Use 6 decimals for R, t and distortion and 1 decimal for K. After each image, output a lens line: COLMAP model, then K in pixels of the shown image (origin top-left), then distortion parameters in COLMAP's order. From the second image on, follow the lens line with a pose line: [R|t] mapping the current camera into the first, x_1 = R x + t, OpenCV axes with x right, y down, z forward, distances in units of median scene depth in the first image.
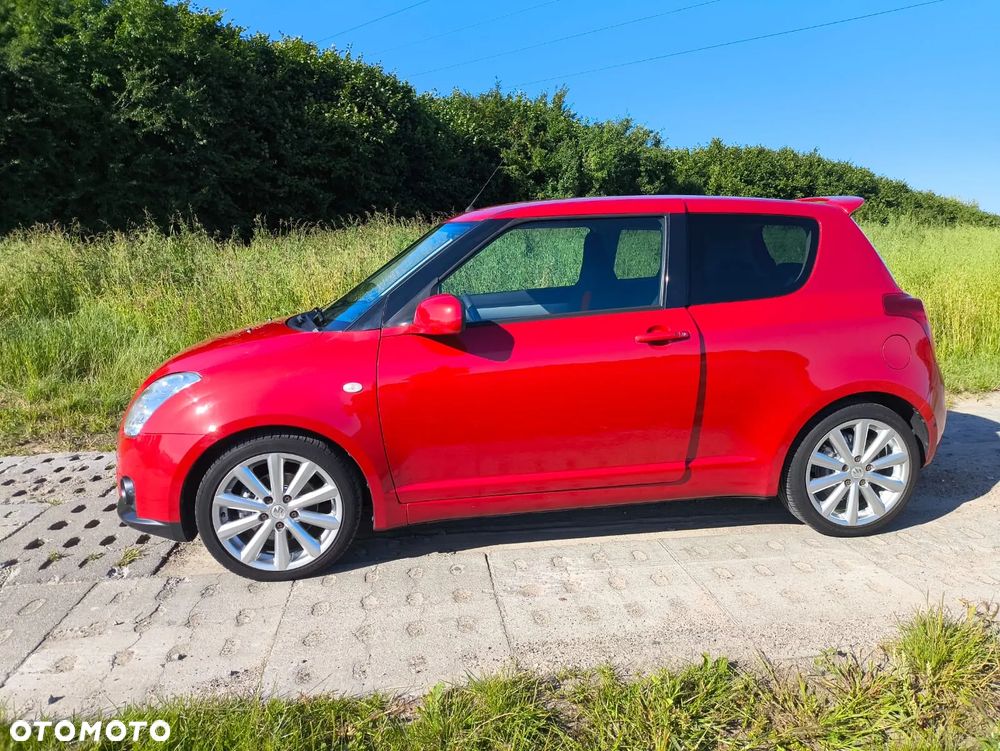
lens RADIAL K [[733.0, 0, 497.9], [0, 733.0, 385.7], [0, 0, 1]] dist [0.079458, -0.141394]
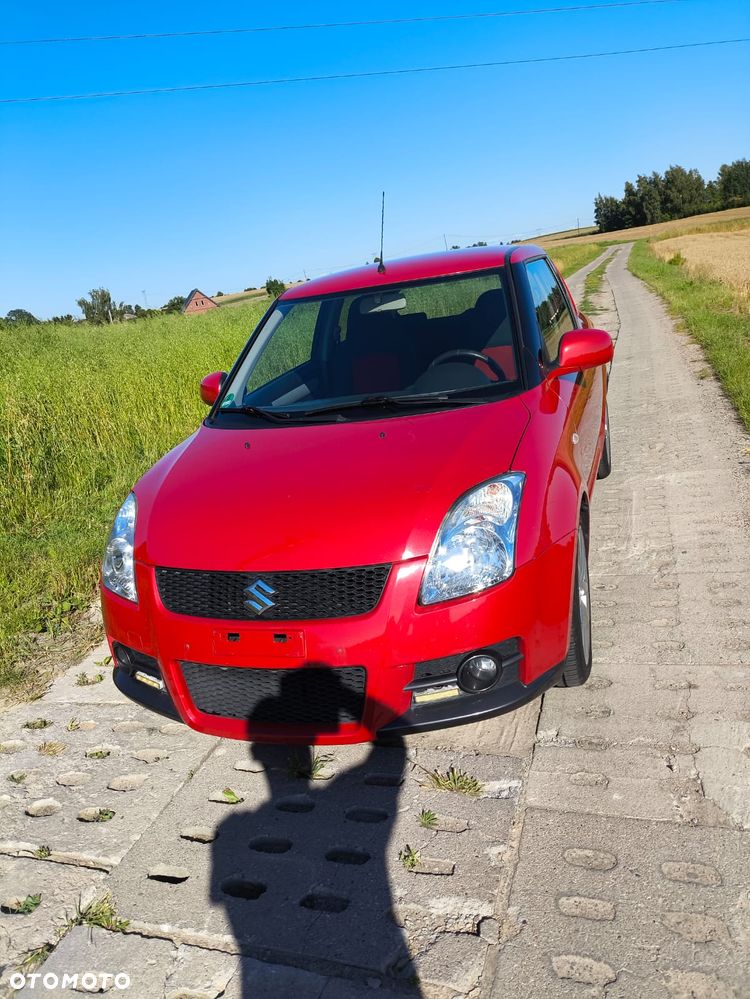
lens RADIAL K [[732.3, 0, 378.7], [0, 732.3, 491.9], [0, 0, 1]] dist [0.079458, -0.141394]
pose [[0.434211, -0.288888, 0.853232, -0.126581], [0.300118, 0.939461, 0.165353, -0.018513], [-0.849347, 0.184273, 0.494625, 0.083643]]
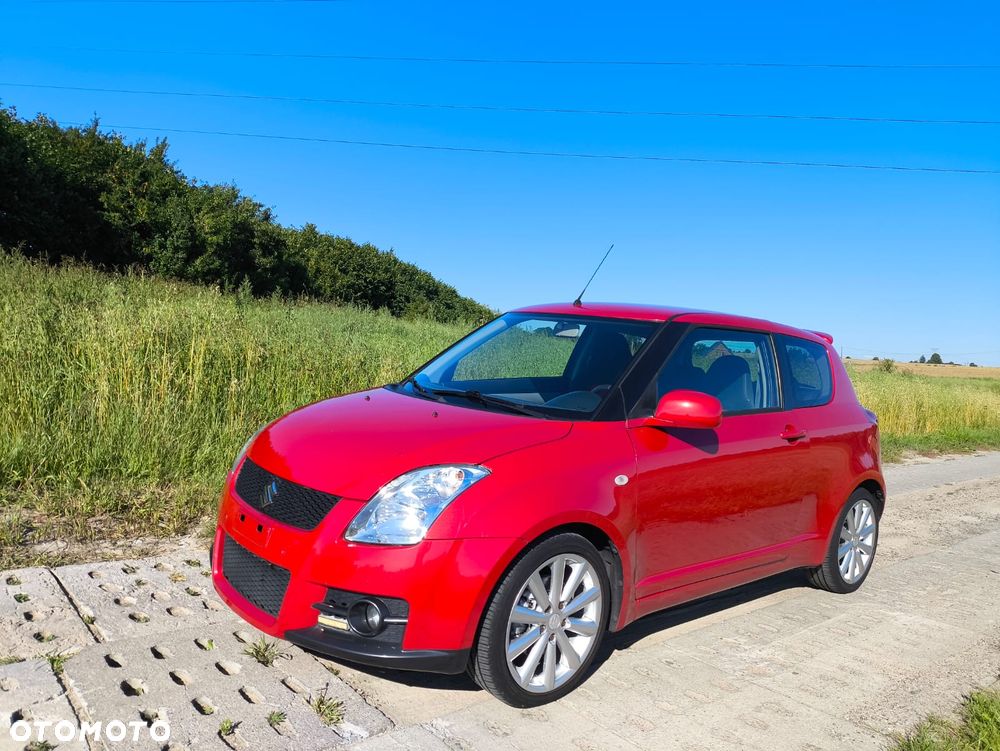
lens RADIAL K [[729.7, 0, 502.7], [0, 729.7, 380.9], [0, 0, 1]] dist [0.116816, -0.223756]
pose [[0.823162, 0.064371, 0.564146, -0.098136], [-0.002847, 0.994009, -0.109265, -0.002407], [-0.567800, 0.088337, 0.818413, 0.031030]]
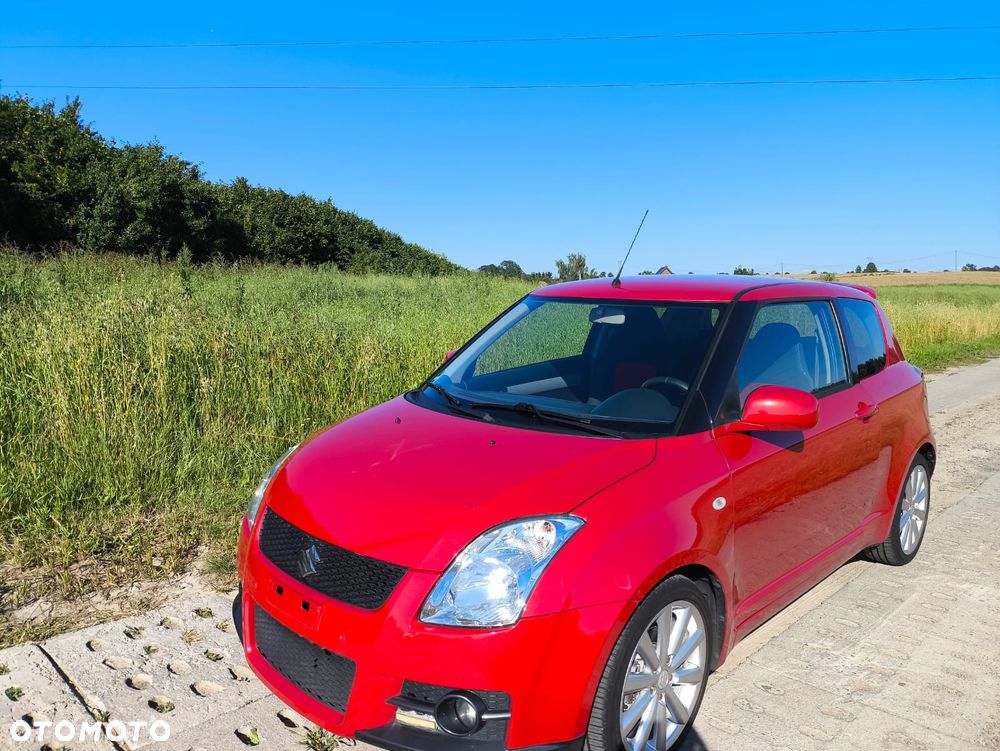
lens RADIAL K [[733.0, 0, 497.9], [0, 733.0, 385.7], [0, 0, 1]] dist [0.079458, -0.141394]
pose [[0.788526, -0.051592, 0.612833, -0.100189], [0.081757, 0.996424, -0.021311, -0.014844], [-0.609543, 0.066908, 0.789925, 0.053210]]
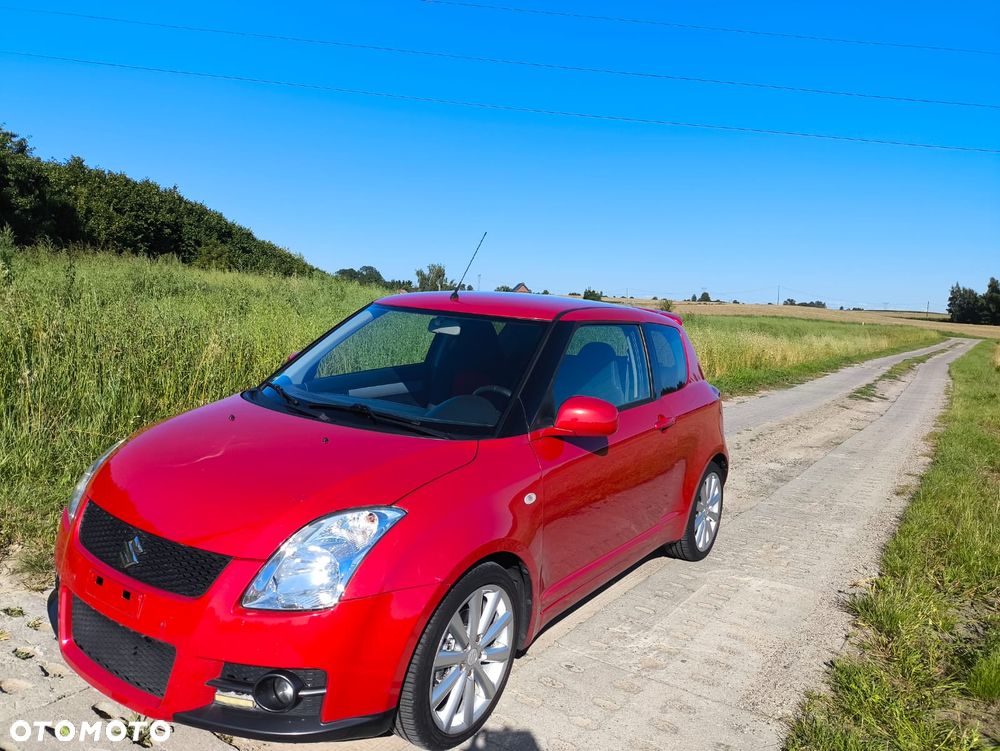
lens RADIAL K [[733.0, 0, 497.9], [0, 733.0, 385.7], [0, 0, 1]] dist [0.079458, -0.141394]
pose [[0.655696, -0.014262, 0.754890, -0.103246], [0.046548, 0.998683, -0.021563, -0.013735], [-0.753588, 0.049278, 0.655497, 0.045143]]
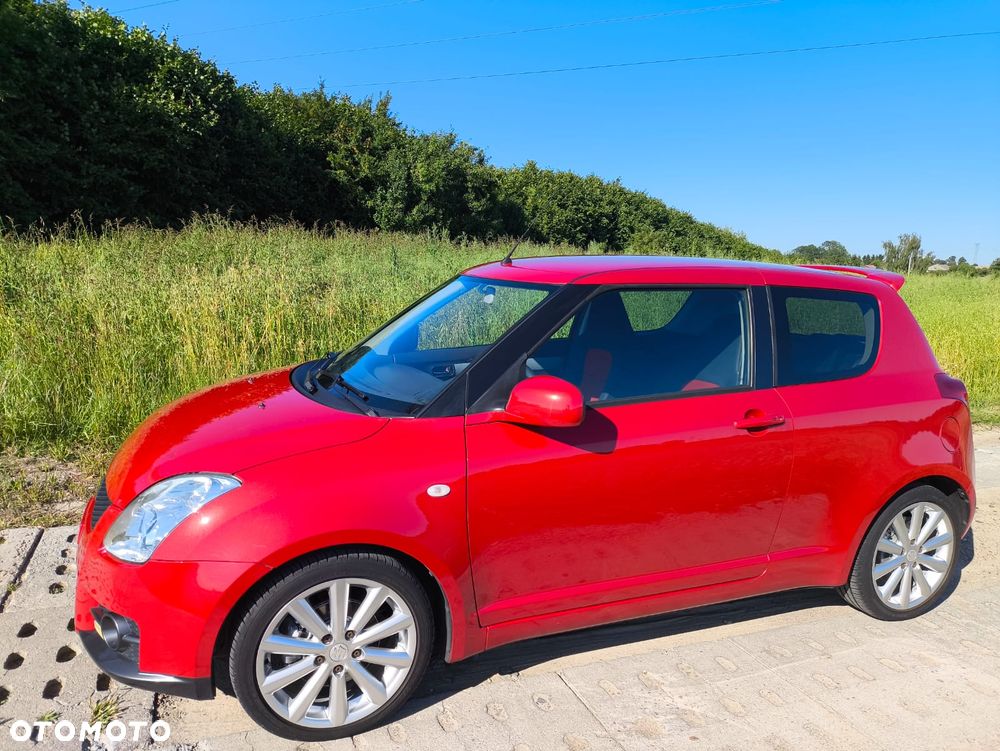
lens RADIAL K [[739.8, 0, 498.3], [0, 739.8, 376.5], [0, 0, 1]] dist [0.073782, -0.128795]
pose [[0.964400, 0.013566, 0.264098, -0.038960], [-0.007749, 0.999704, -0.023055, -0.011603], [-0.264333, 0.020188, 0.964220, 0.021308]]
